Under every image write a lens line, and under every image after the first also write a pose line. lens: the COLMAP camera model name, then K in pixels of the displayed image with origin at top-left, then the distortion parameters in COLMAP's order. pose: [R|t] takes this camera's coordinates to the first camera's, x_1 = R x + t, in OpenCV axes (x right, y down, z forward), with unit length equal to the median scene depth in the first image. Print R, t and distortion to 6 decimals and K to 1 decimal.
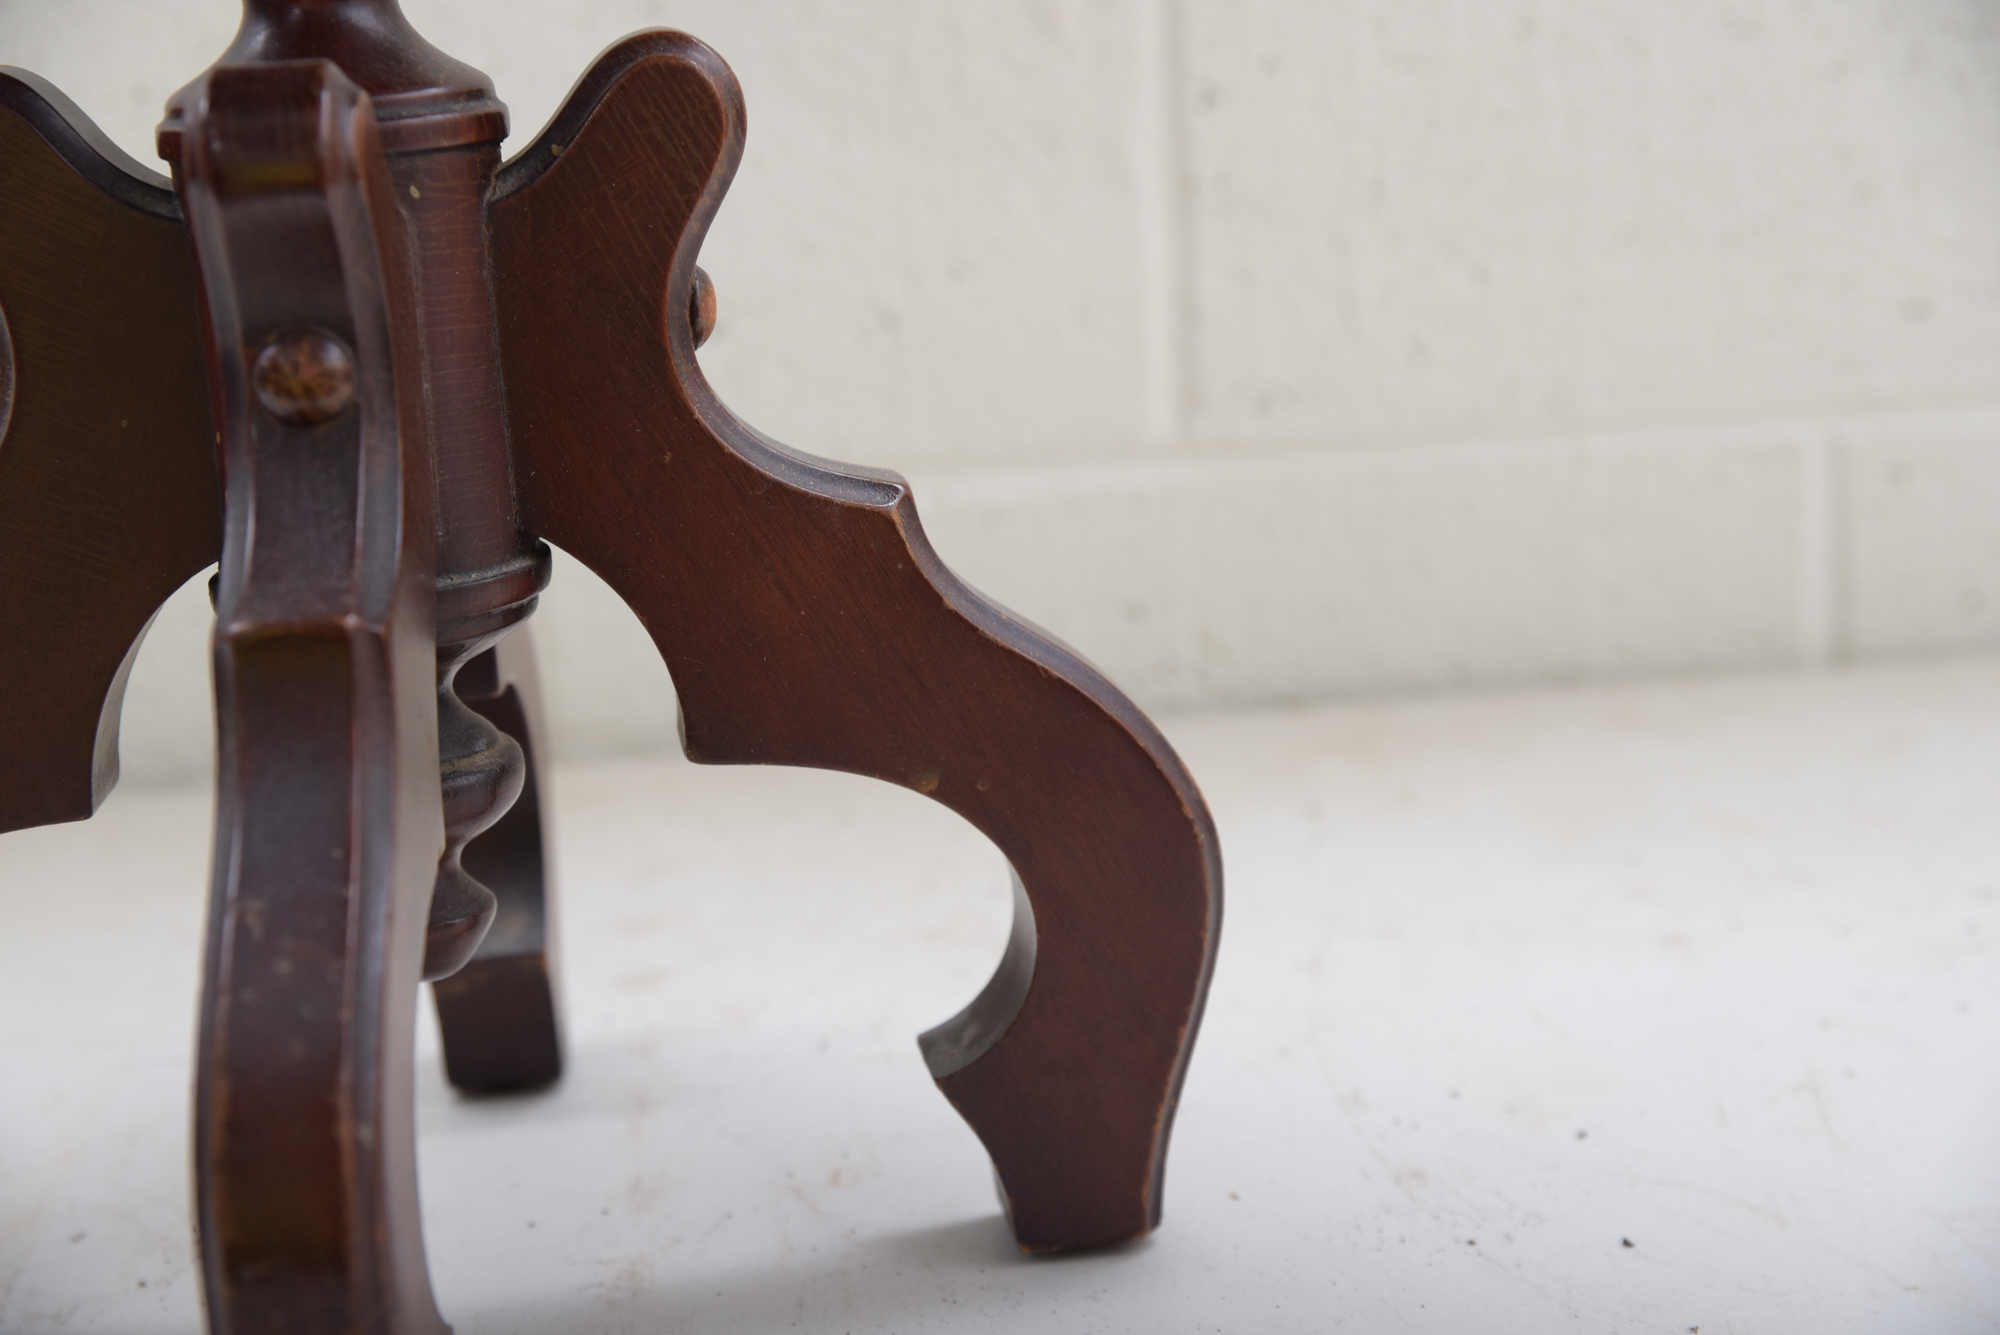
lens RADIAL K [[3175.5, 0, 966.7], [0, 3175.5, 664.5], [0, 0, 1]] dist [0.045242, 0.086501]
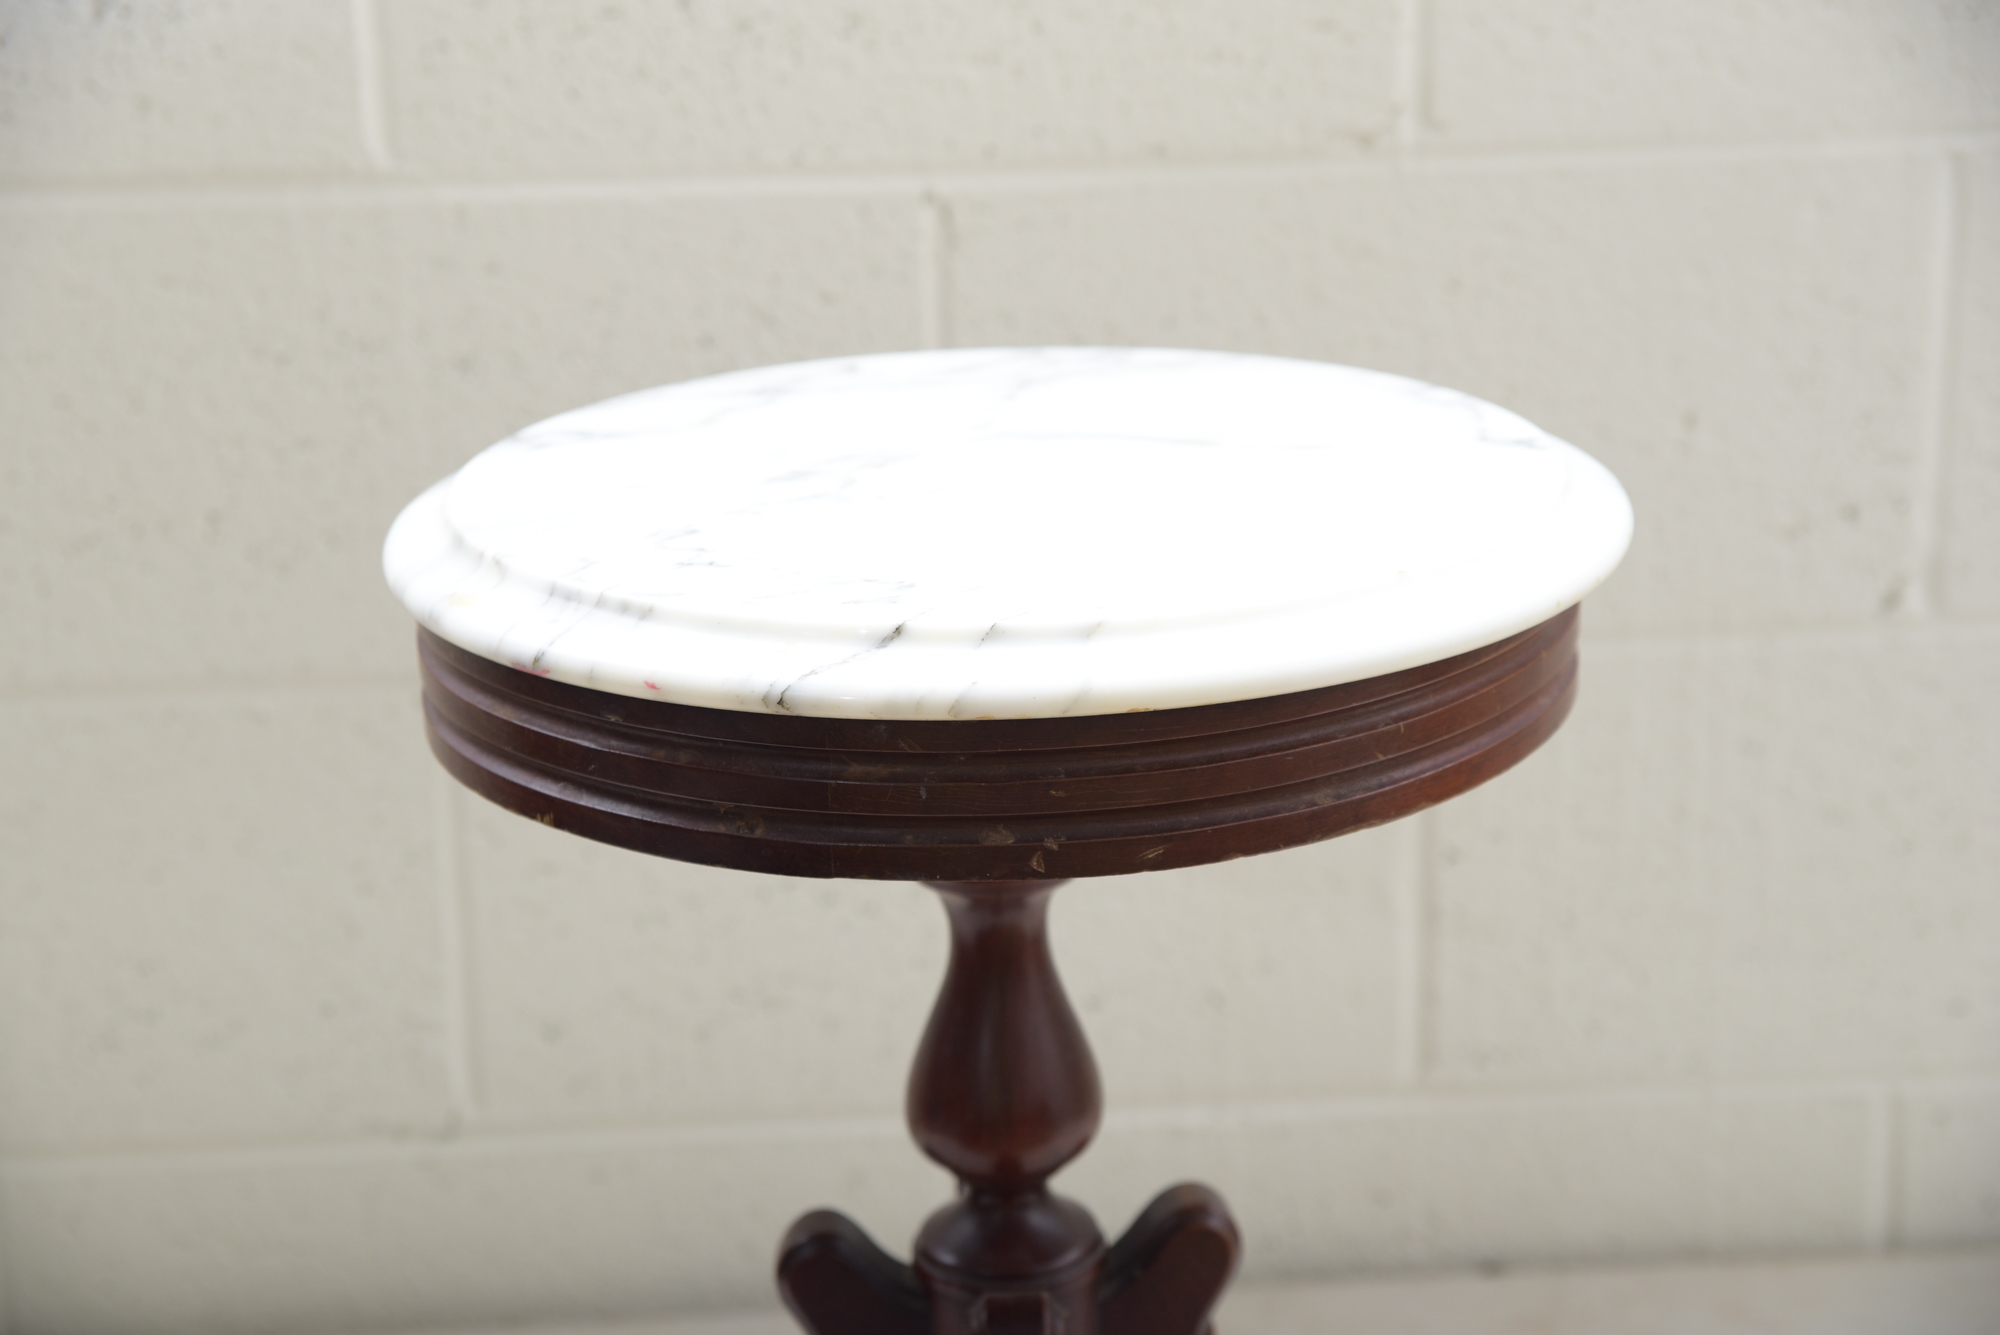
lens RADIAL K [[3338.5, 0, 1000.0], [0, 3338.5, 667.5], [0, 0, 1]] dist [0.119264, 0.116289]
pose [[0.999478, 0.030937, -0.009304, -0.194581], [-0.030382, 0.998037, 0.054763, -0.585719], [0.010980, -0.054452, 0.998456, -0.823985]]
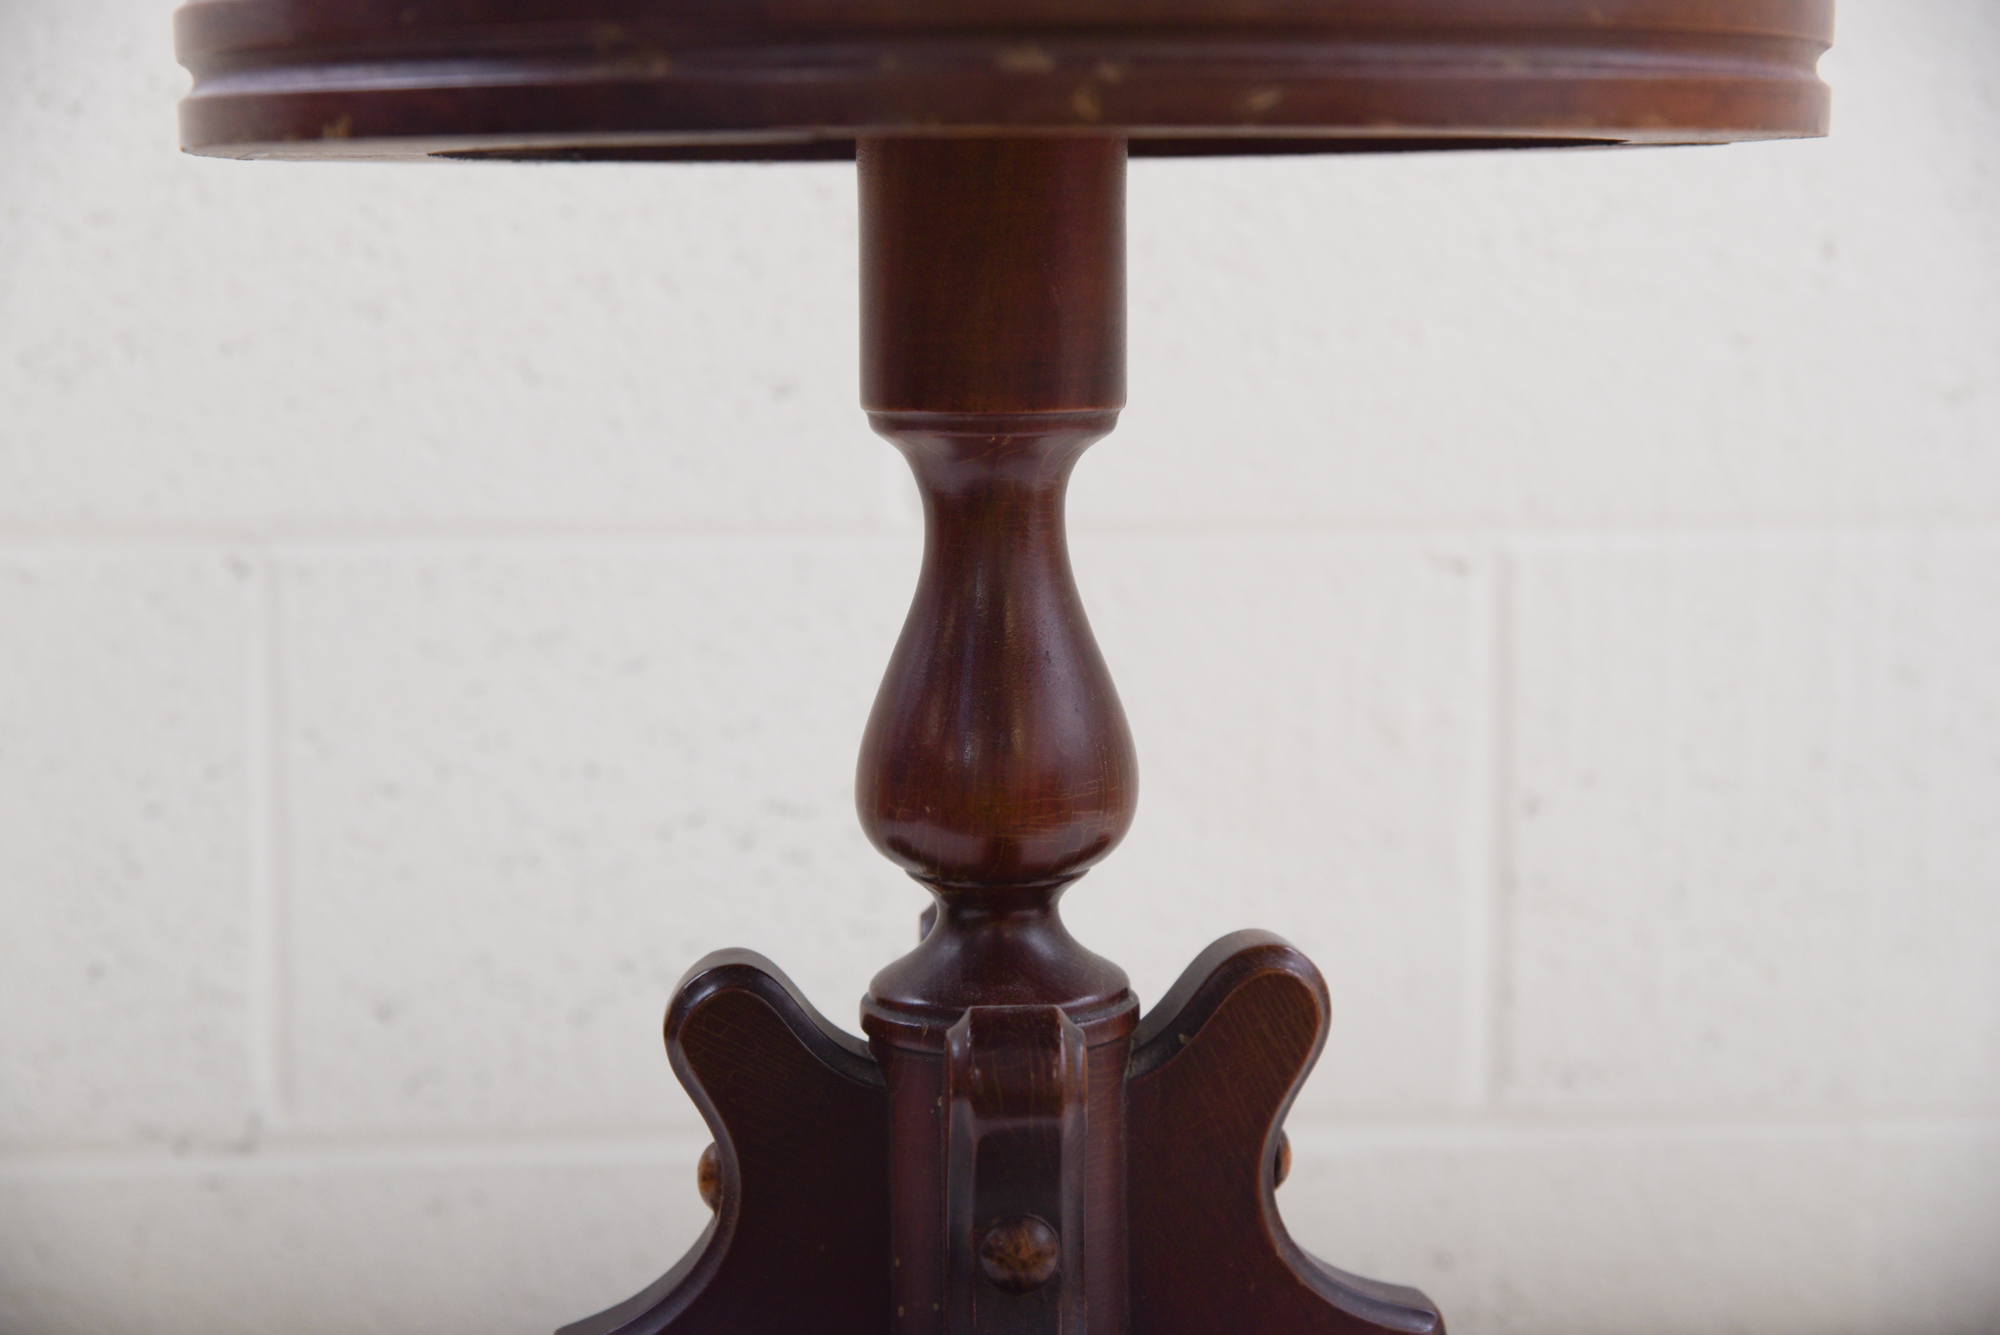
lens RADIAL K [[3338.5, 0, 1000.0], [0, 3338.5, 667.5], [0, 0, 1]] dist [0.119264, 0.116289]
pose [[0.998836, 0.047367, 0.009104, -0.214543], [-0.046107, 0.993060, -0.108194, -0.158065], [-0.014165, 0.107648, 0.994088, -0.299713]]
